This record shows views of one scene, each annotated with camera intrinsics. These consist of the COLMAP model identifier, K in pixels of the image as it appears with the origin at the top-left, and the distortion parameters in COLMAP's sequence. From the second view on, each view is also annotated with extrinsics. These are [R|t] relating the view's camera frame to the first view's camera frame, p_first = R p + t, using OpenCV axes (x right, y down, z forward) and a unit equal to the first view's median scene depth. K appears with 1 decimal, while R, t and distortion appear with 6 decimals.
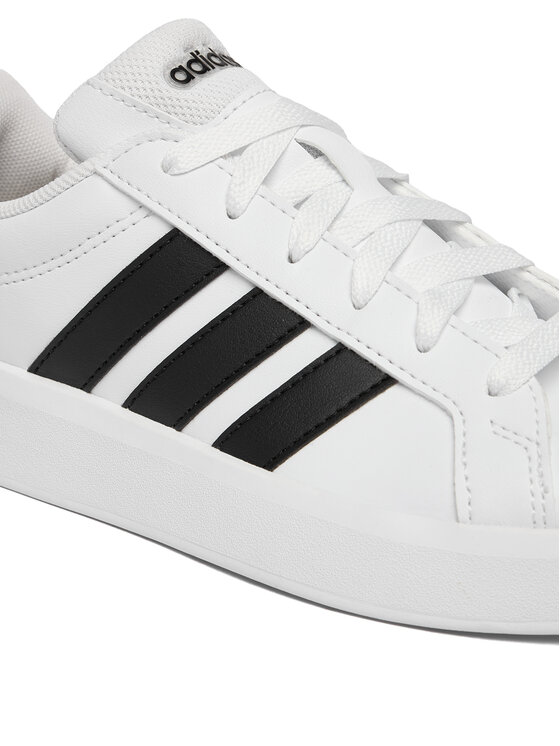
lens RADIAL K [[1867.8, 0, 280.0], [0, 1867.8, 373.0], [0, 0, 1]] dist [0.036708, -0.268489]
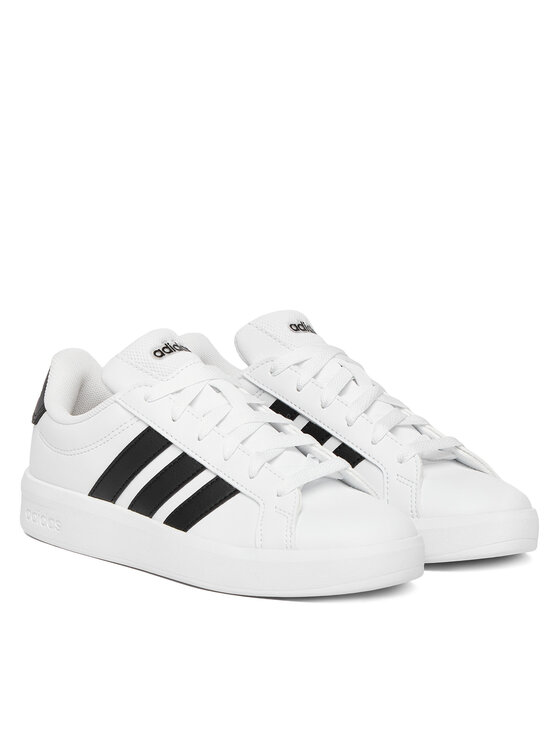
lens RADIAL K [[1700.3, 0, 280.0], [0, 1700.3, 373.0], [0, 0, 1]] dist [0.401510, 0.002394]
pose [[0.998256, -0.016479, -0.056687, 0.215402], [0.010461, 0.994433, -0.104854, 0.073552], [0.058099, 0.104078, 0.992871, -1.008545]]
